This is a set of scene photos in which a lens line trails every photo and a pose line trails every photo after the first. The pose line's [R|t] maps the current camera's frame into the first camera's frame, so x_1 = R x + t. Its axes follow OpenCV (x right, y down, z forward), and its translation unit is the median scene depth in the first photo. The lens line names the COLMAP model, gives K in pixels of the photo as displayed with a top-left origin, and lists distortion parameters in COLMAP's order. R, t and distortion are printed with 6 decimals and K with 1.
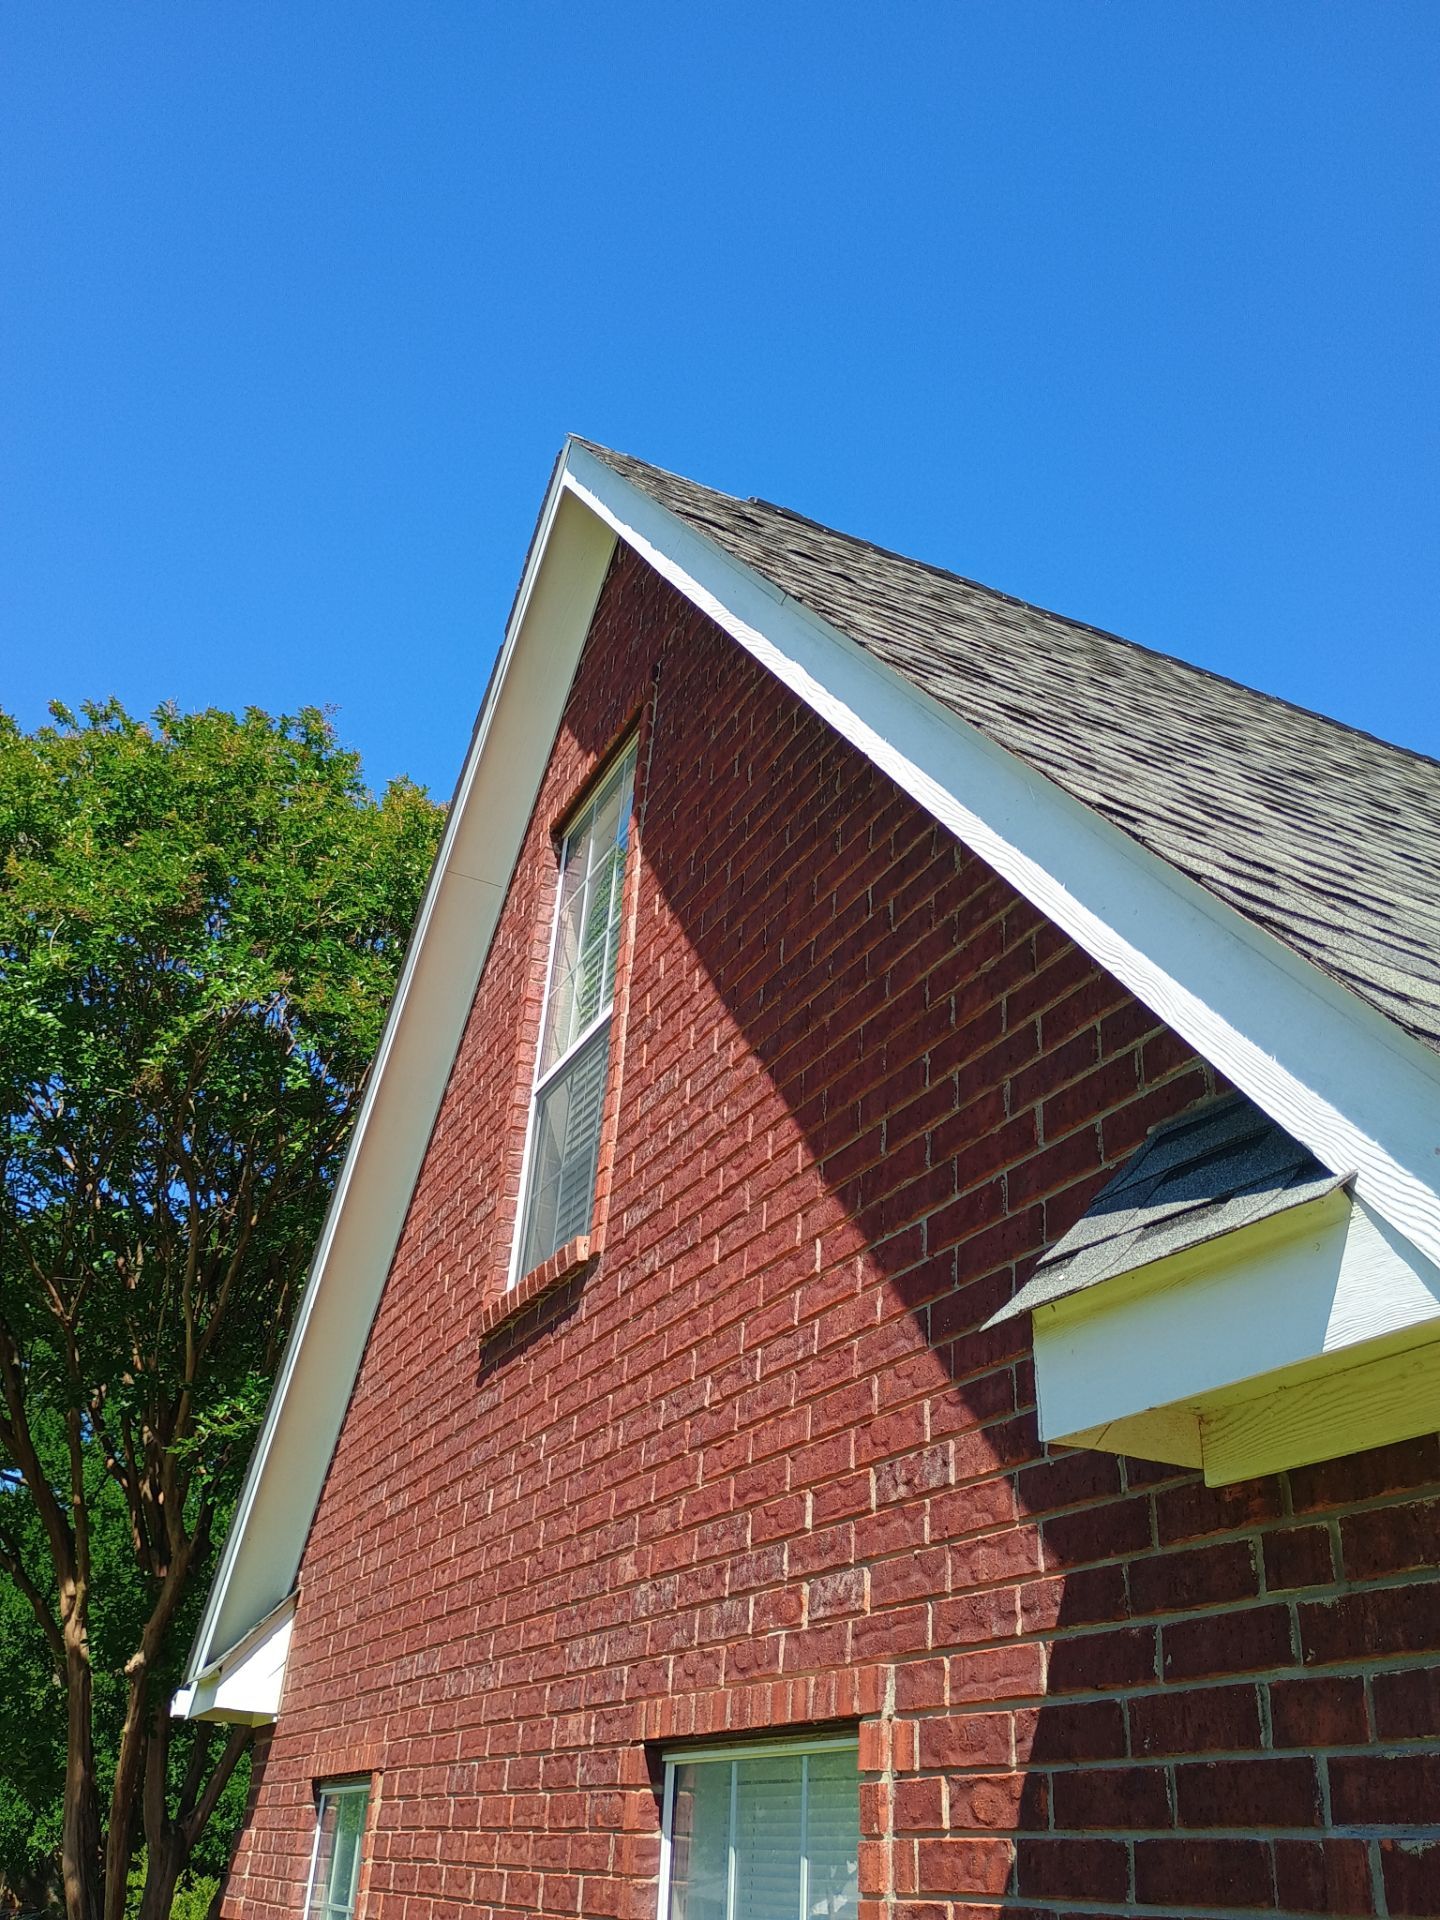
lens RADIAL K [[1676.9, 0, 716.2], [0, 1676.9, 957.3], [0, 0, 1]] dist [0.068811, -0.083046]
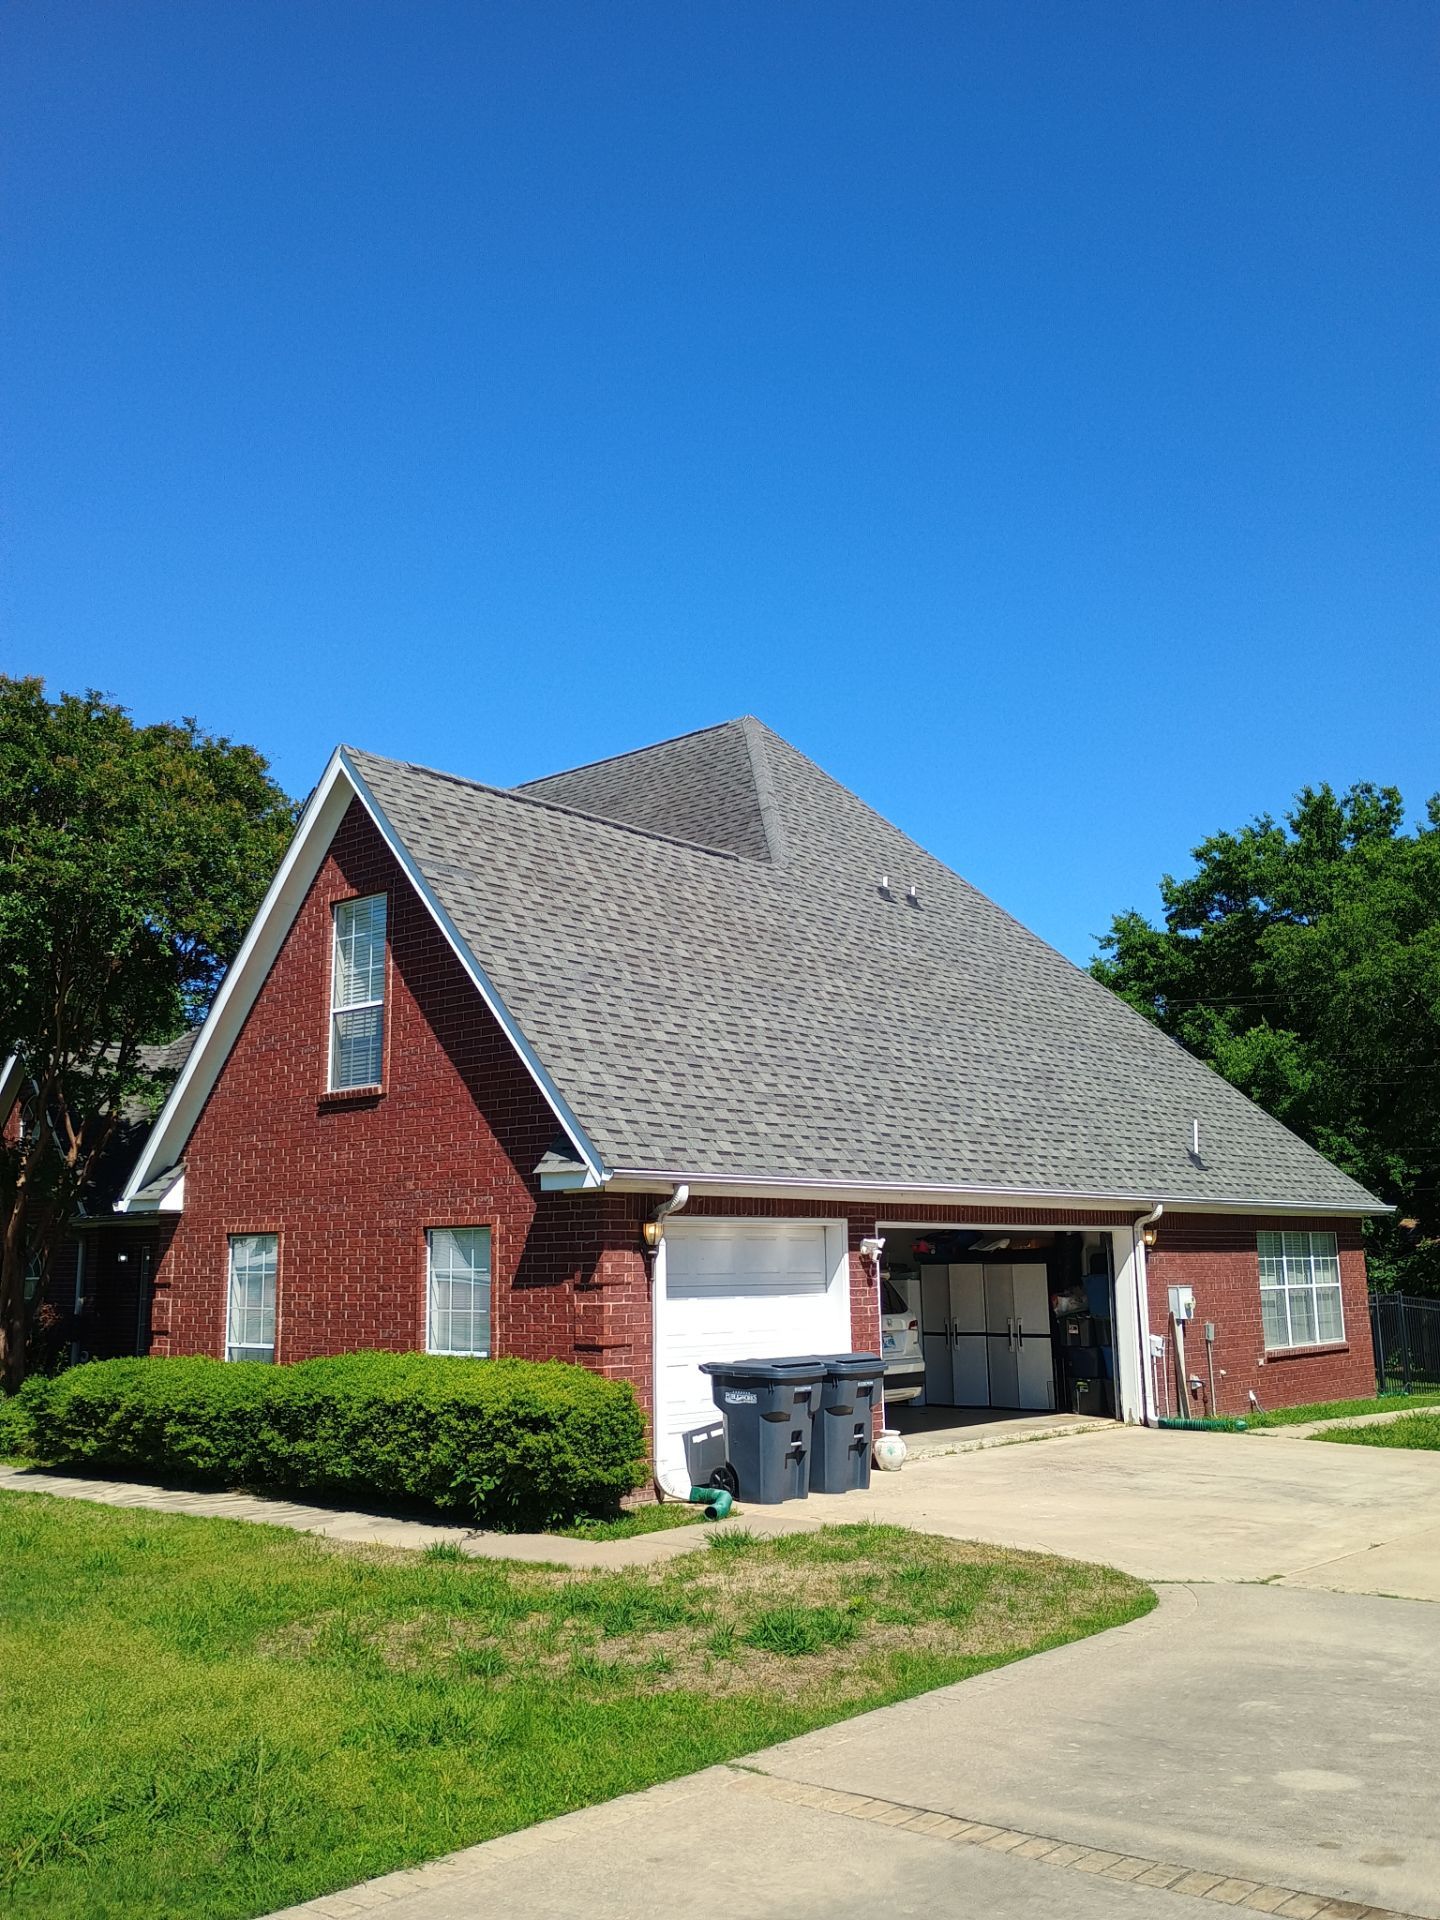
lens RADIAL K [[1676.9, 0, 723.1], [0, 1676.9, 956.2], [0, 0, 1]] dist [0.068811, -0.083046]
pose [[0.916884, 0.000658, 0.399153, -1.073129], [-0.132406, 0.943879, 0.302591, -1.610268], [-0.376553, -0.330292, 0.865514, -2.811114]]
